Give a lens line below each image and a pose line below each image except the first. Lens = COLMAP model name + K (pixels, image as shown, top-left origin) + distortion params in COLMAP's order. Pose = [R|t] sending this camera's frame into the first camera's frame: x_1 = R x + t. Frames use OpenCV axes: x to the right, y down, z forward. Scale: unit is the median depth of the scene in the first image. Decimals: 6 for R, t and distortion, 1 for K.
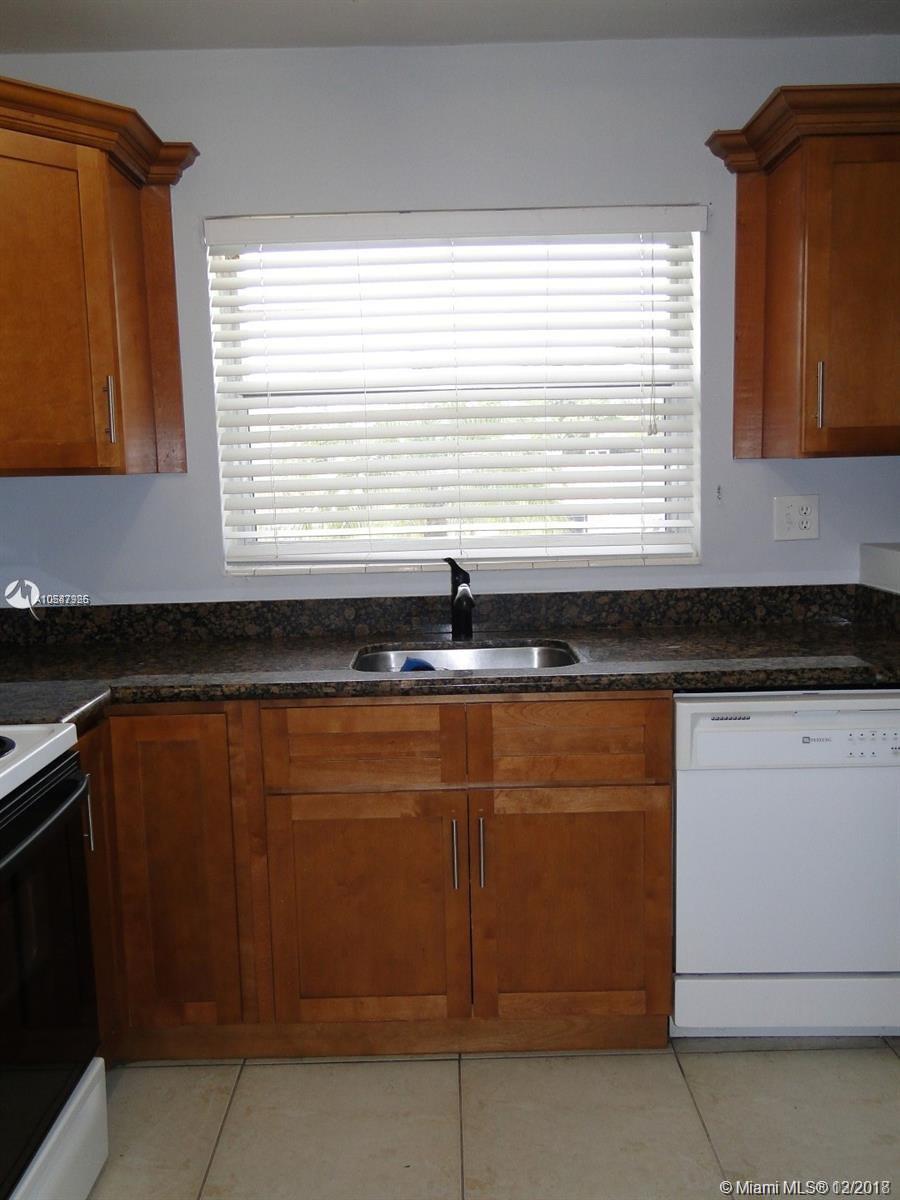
lens RADIAL K [[984.7, 0, 450.0], [0, 984.7, 600.0], [0, 0, 1]] dist [0.006709, -0.002517]
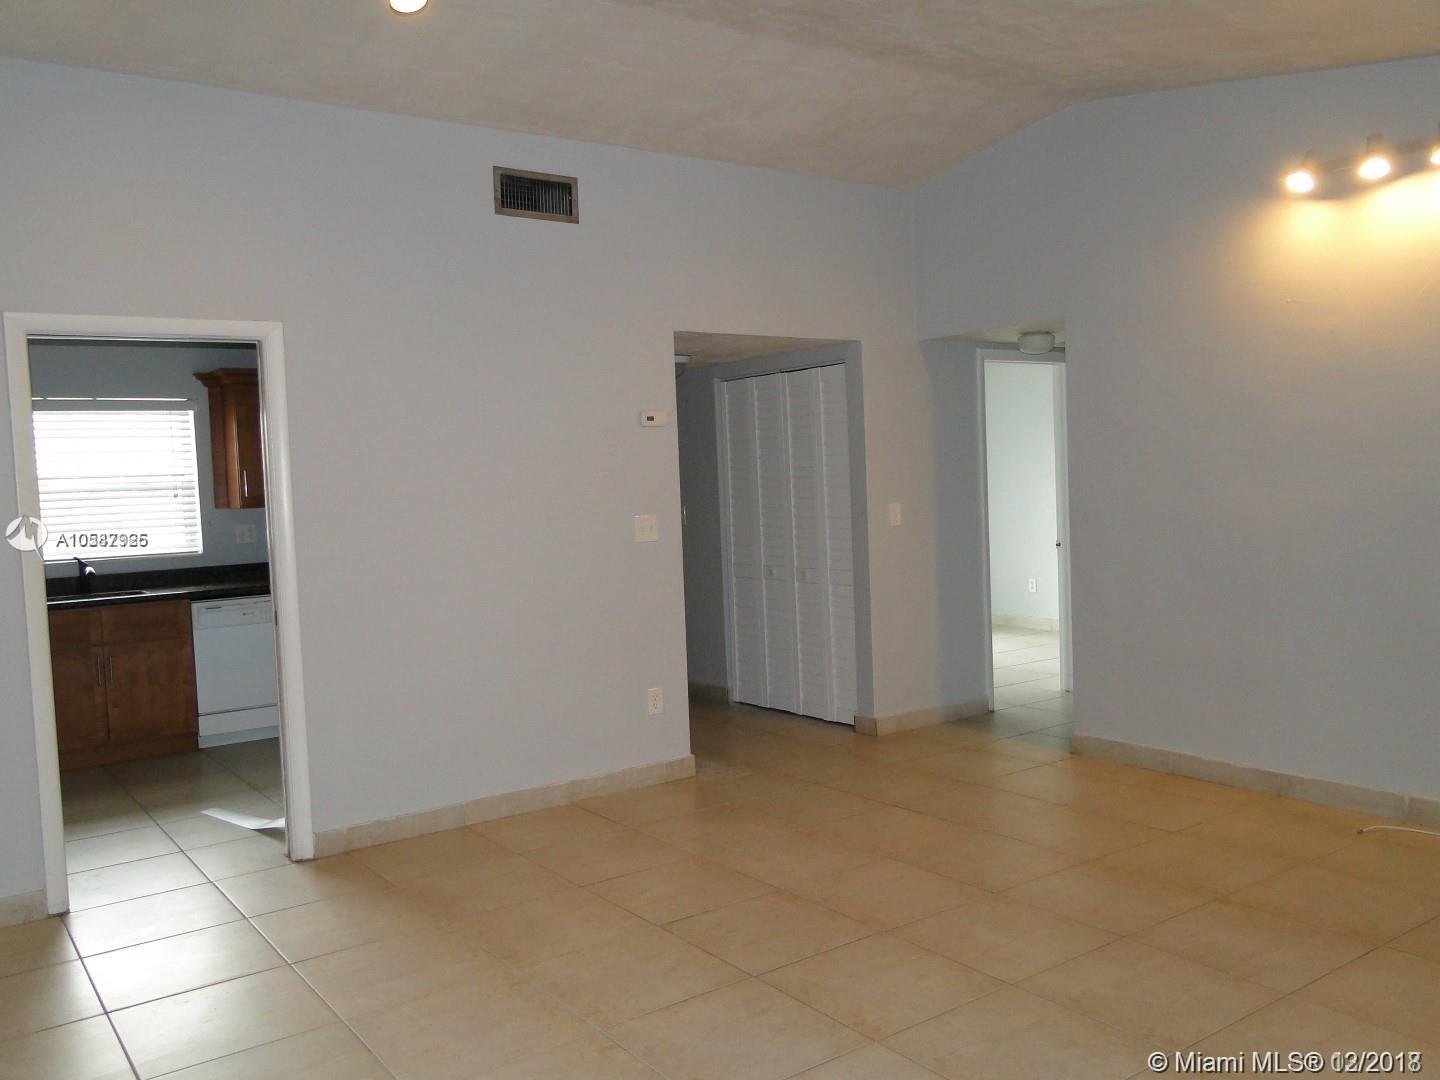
lens RADIAL K [[1181.7, 0, 720.0], [0, 1181.7, 540.0], [0, 0, 1]] dist [0.006709, -0.002517]
pose [[0.811793, -0.037050, 0.582768, -0.369125], [0.091456, 0.993736, -0.064221, 0.216368], [-0.576739, 0.105432, 0.810097, -1.925587]]
